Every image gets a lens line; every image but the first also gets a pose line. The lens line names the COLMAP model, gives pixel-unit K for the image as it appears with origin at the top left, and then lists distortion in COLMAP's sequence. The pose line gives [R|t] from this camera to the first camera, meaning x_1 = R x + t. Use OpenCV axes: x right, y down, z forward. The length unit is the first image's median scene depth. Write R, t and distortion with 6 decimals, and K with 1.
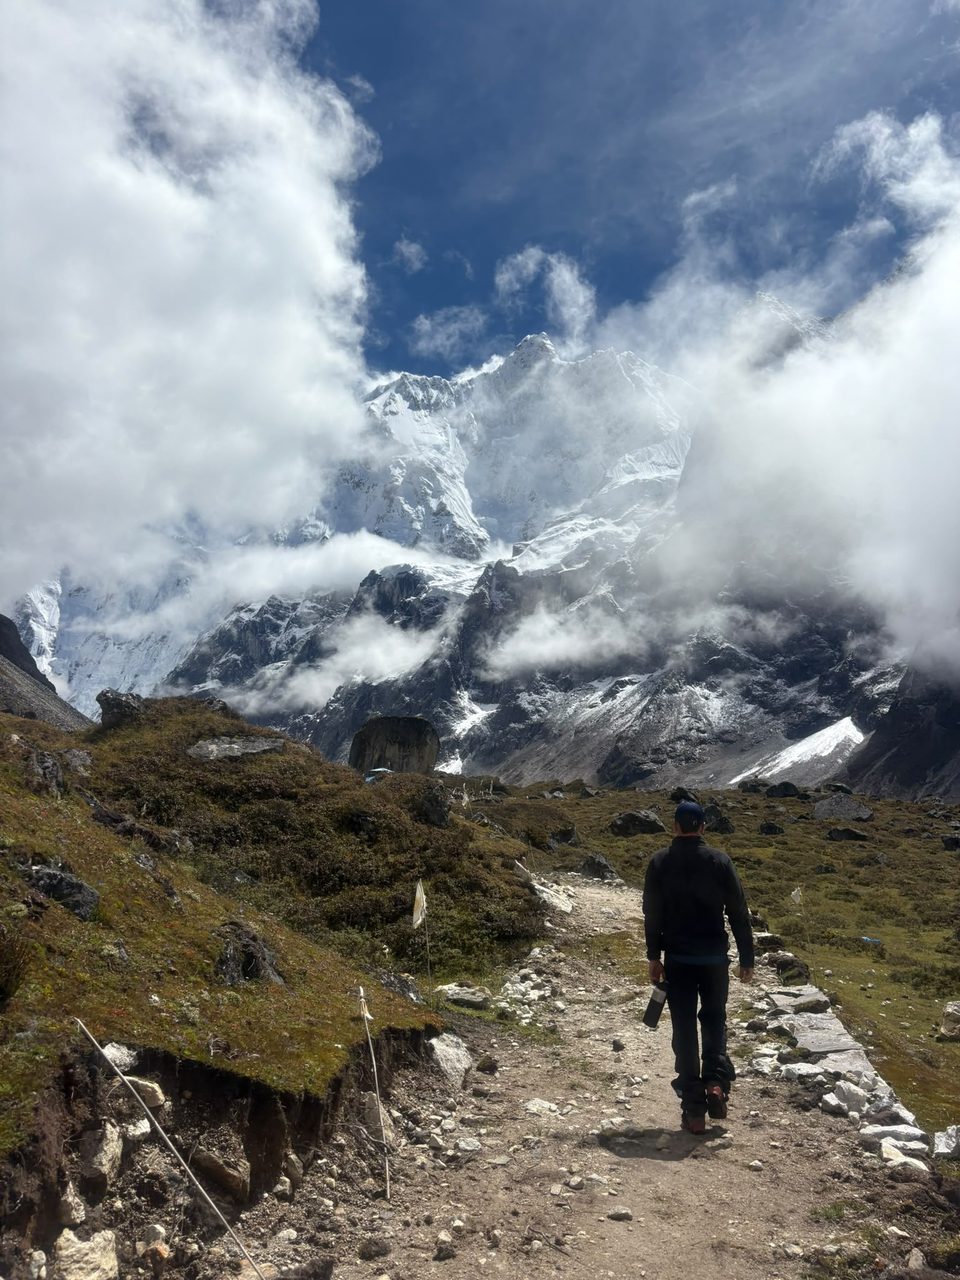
lens RADIAL K [[919.3, 0, 480.0], [0, 919.3, 640.0], [0, 0, 1]] dist [0.127184, -0.318869]
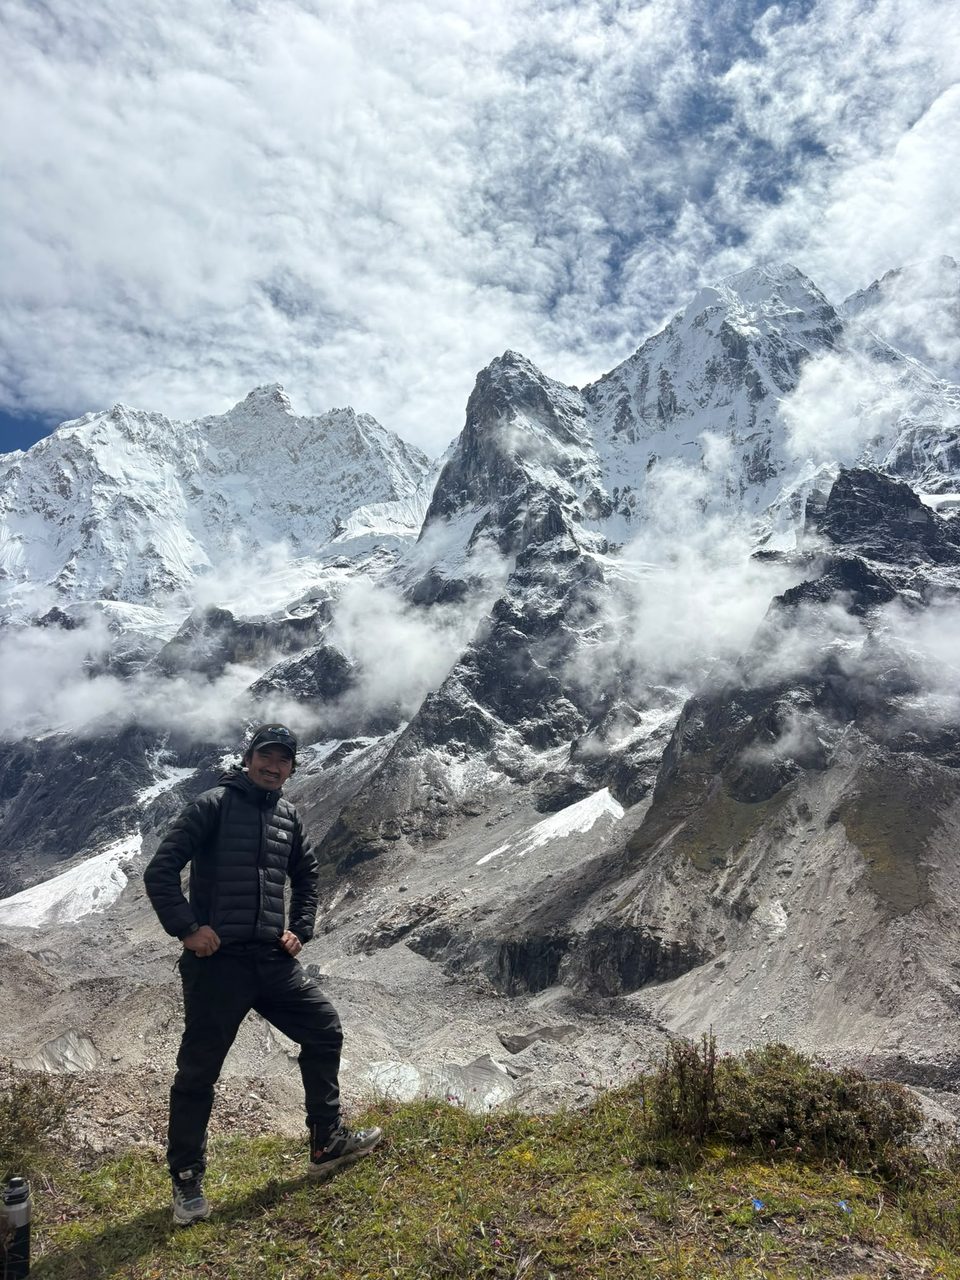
lens RADIAL K [[919.3, 0, 480.0], [0, 919.3, 640.0], [0, 0, 1]] dist [0.127184, -0.318869]
pose [[0.952379, 0.076170, 0.295249, 0.009391], [-0.051574, 0.994585, -0.090227, 0.021952], [-0.300523, 0.070703, 0.951150, 0.148312]]
